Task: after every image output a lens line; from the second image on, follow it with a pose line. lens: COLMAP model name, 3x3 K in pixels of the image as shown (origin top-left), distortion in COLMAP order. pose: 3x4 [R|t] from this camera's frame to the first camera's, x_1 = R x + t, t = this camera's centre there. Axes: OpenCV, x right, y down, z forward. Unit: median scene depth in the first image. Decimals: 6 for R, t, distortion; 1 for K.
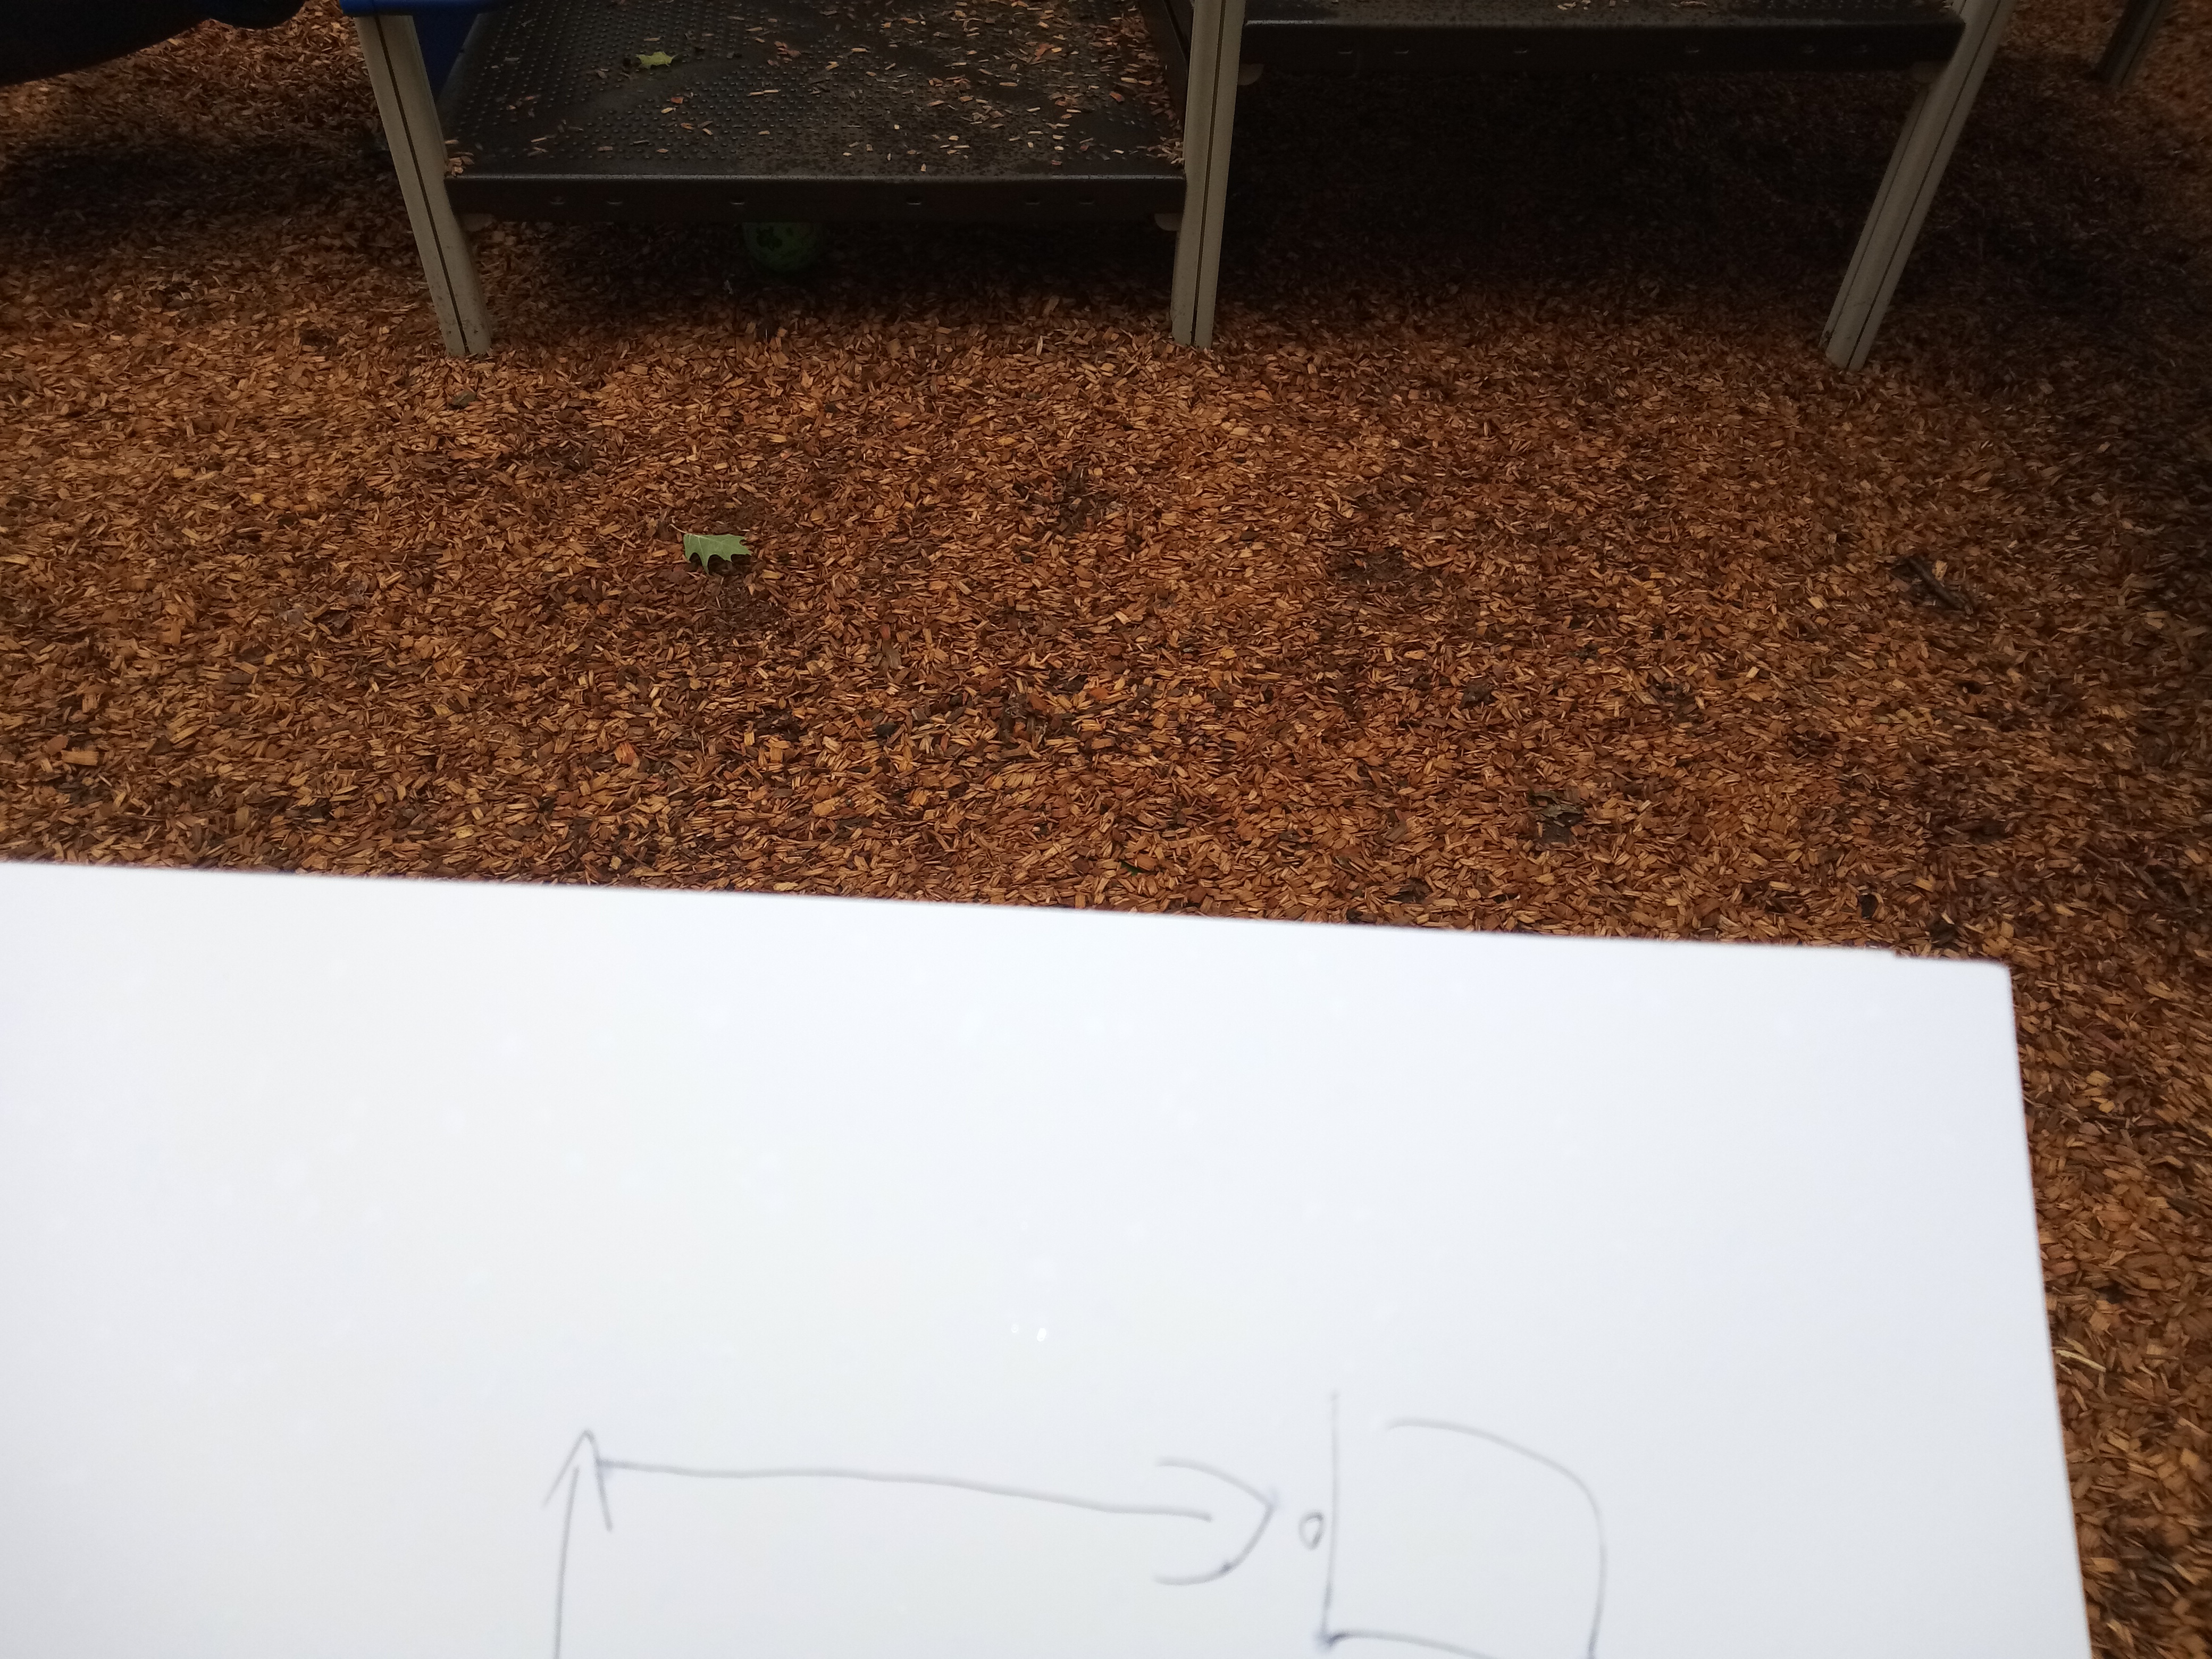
lens RADIAL K [[1588.4, 0, 1089.2], [0, 1588.4, 831.5], [0, 0, 1]] dist [0.045279, -0.062000]
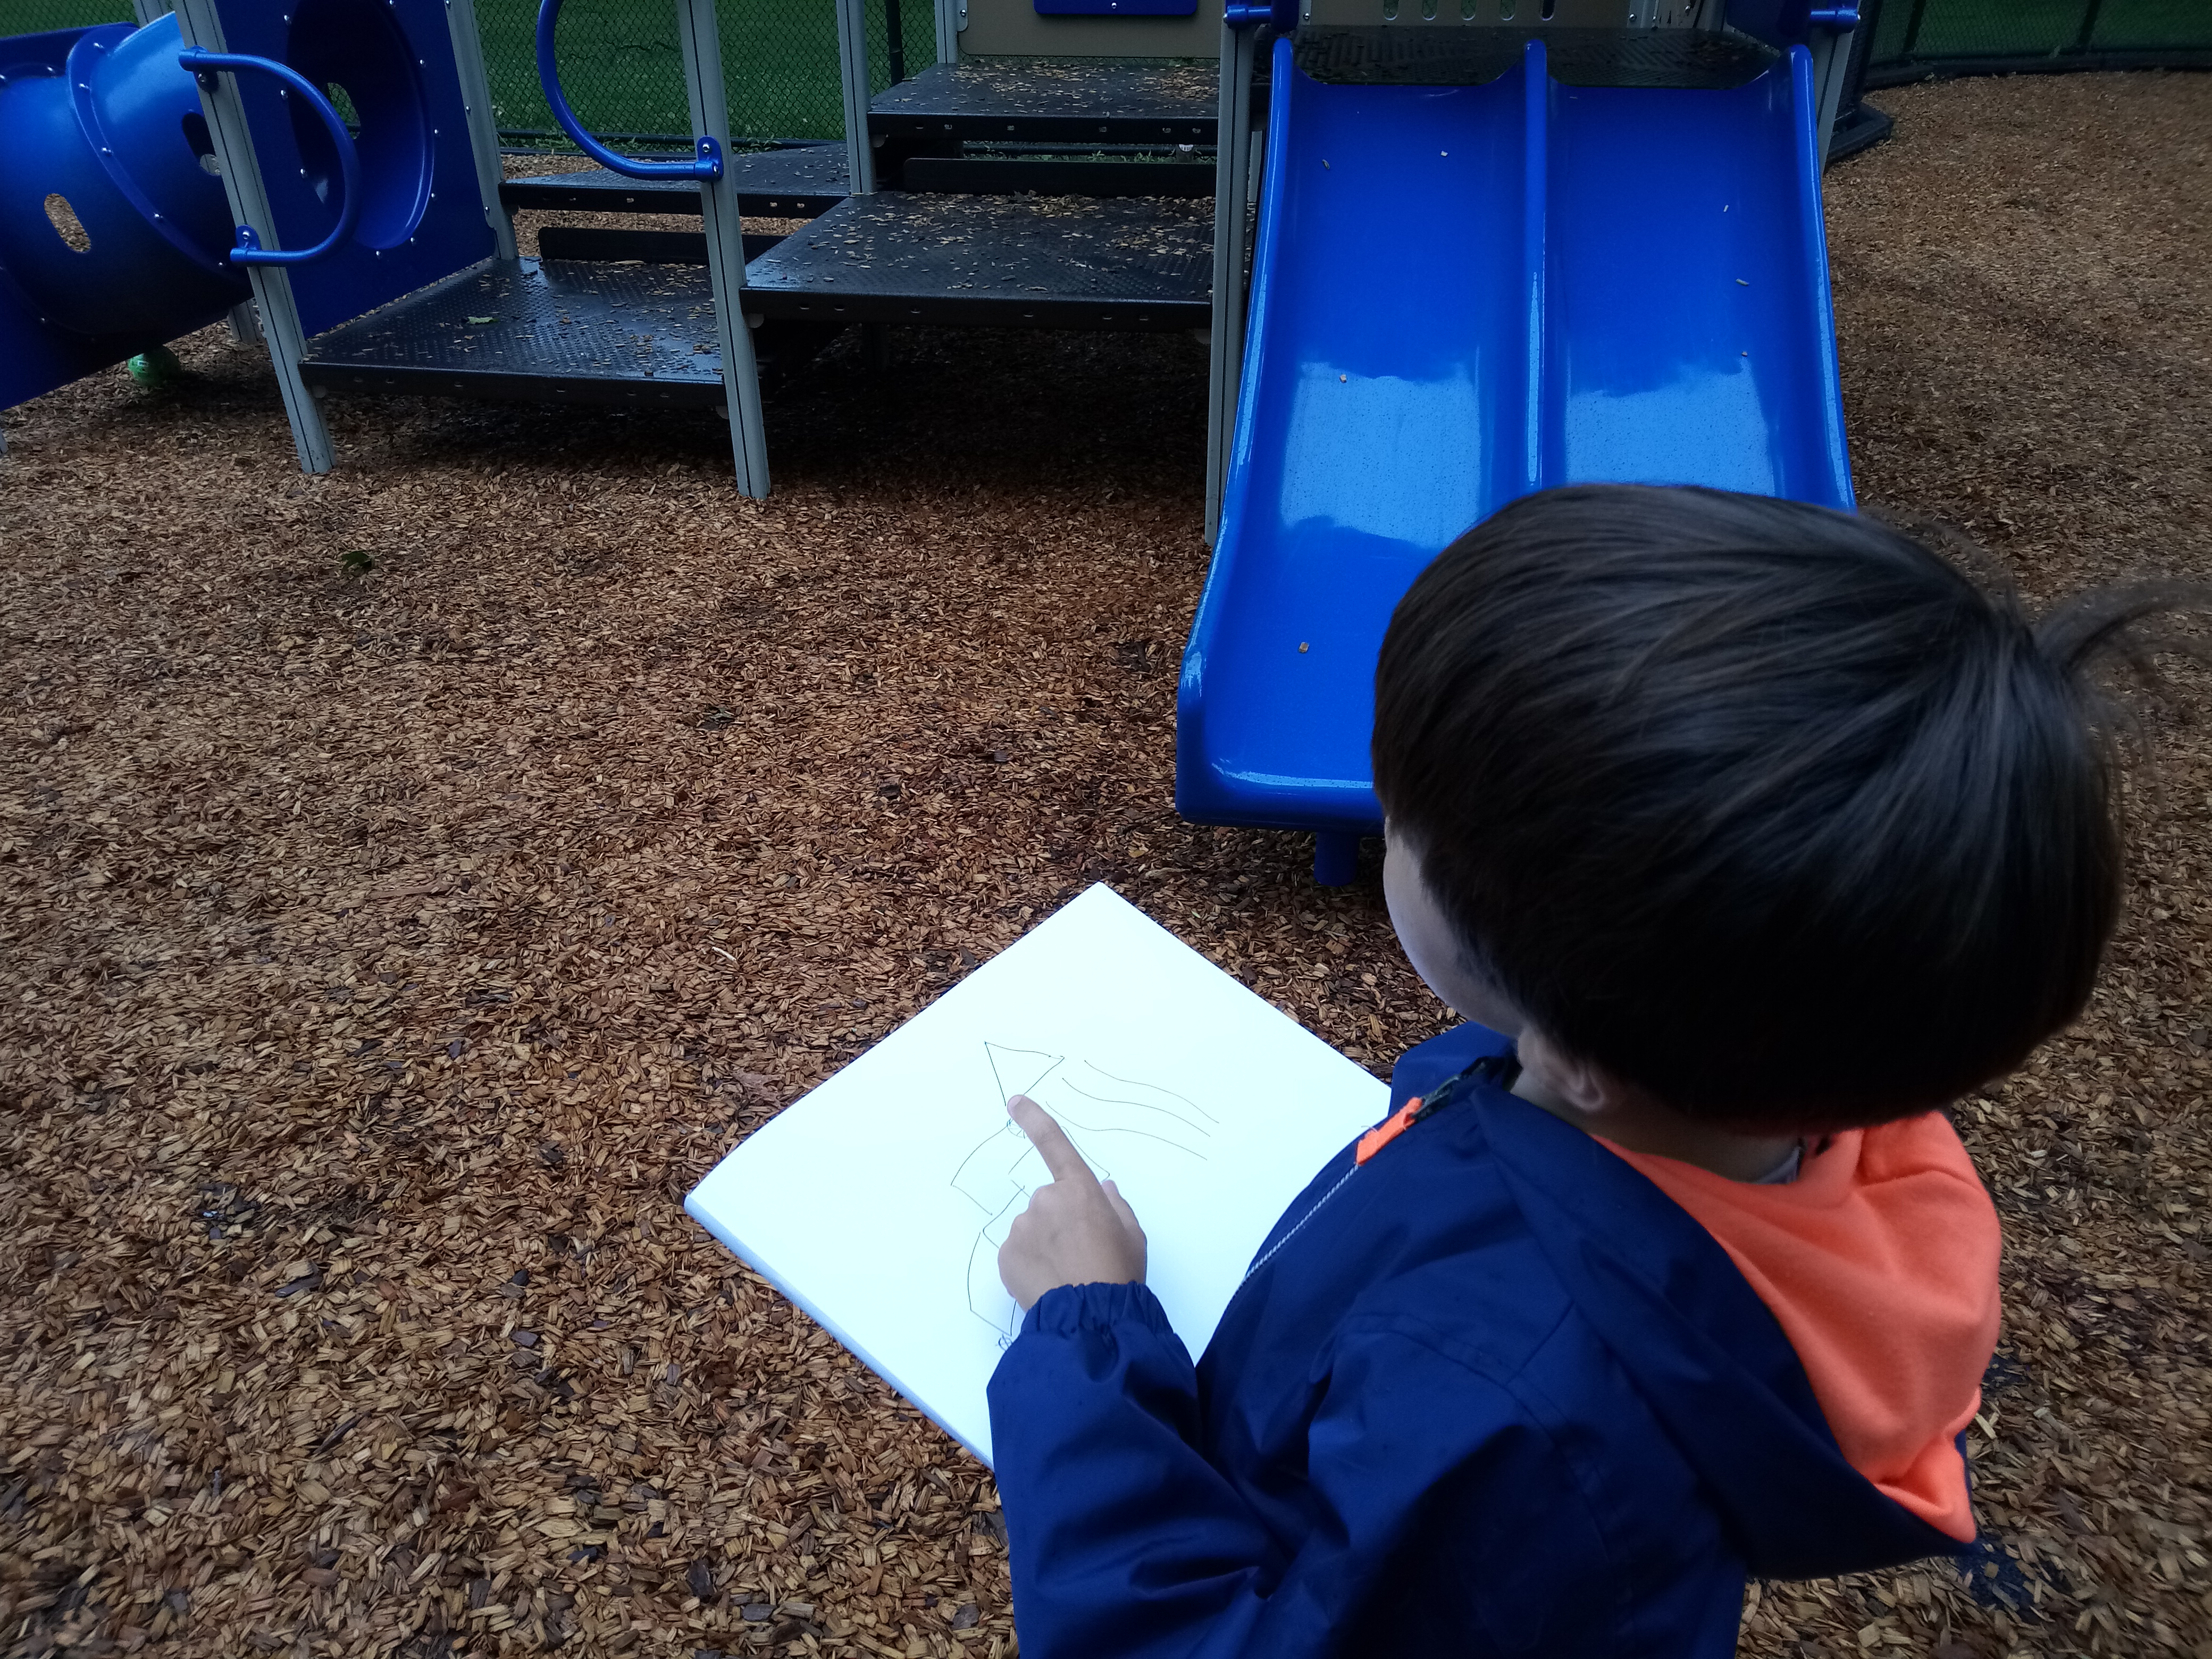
lens RADIAL K [[1588.4, 0, 1089.2], [0, 1588.4, 831.5], [0, 0, 1]] dist [0.045279, -0.062000]
pose [[0.967110, 0.096001, -0.235548, 0.812230], [-0.153056, 0.959265, -0.237453, 0.324596], [0.203157, 0.265695, 0.942408, -0.276243]]
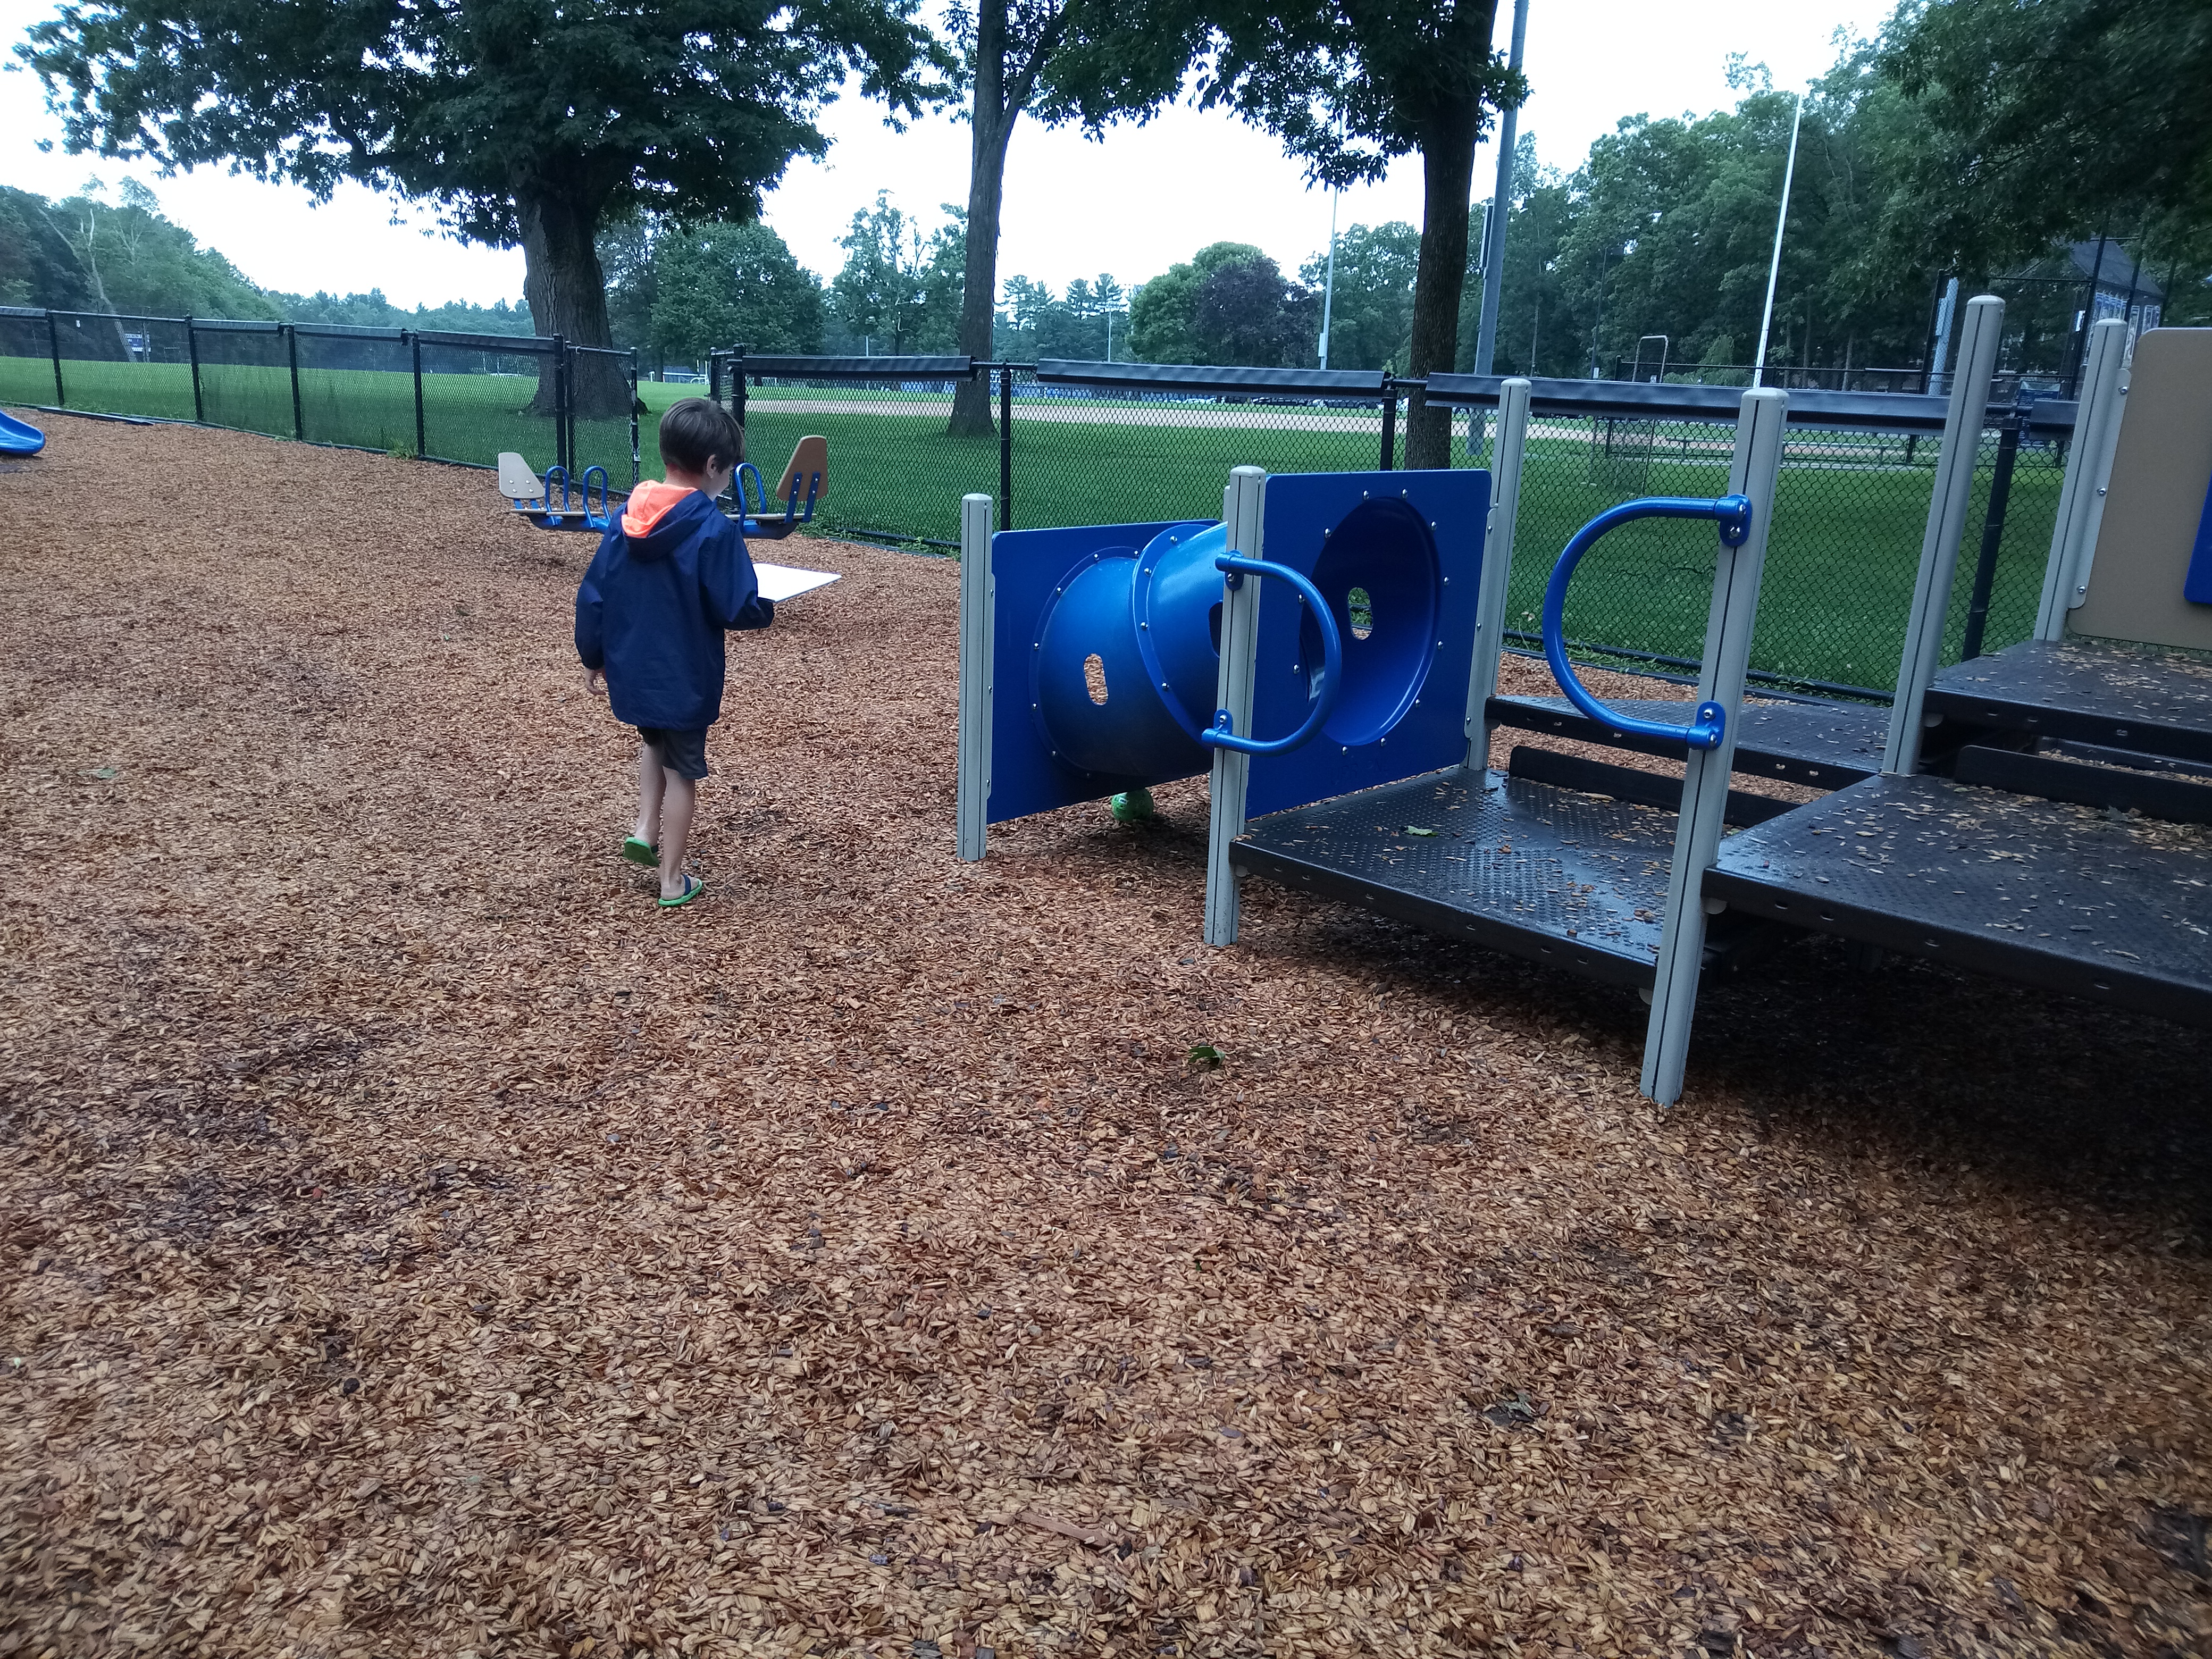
lens RADIAL K [[1588.4, 0, 1089.2], [0, 1588.4, 831.5], [0, 0, 1]] dist [0.045279, -0.062000]
pose [[0.645573, 0.200167, -0.736999, 0.699248], [-0.560629, 0.779519, -0.279366, 0.129162], [0.518585, 0.593534, 0.615456, -0.105517]]
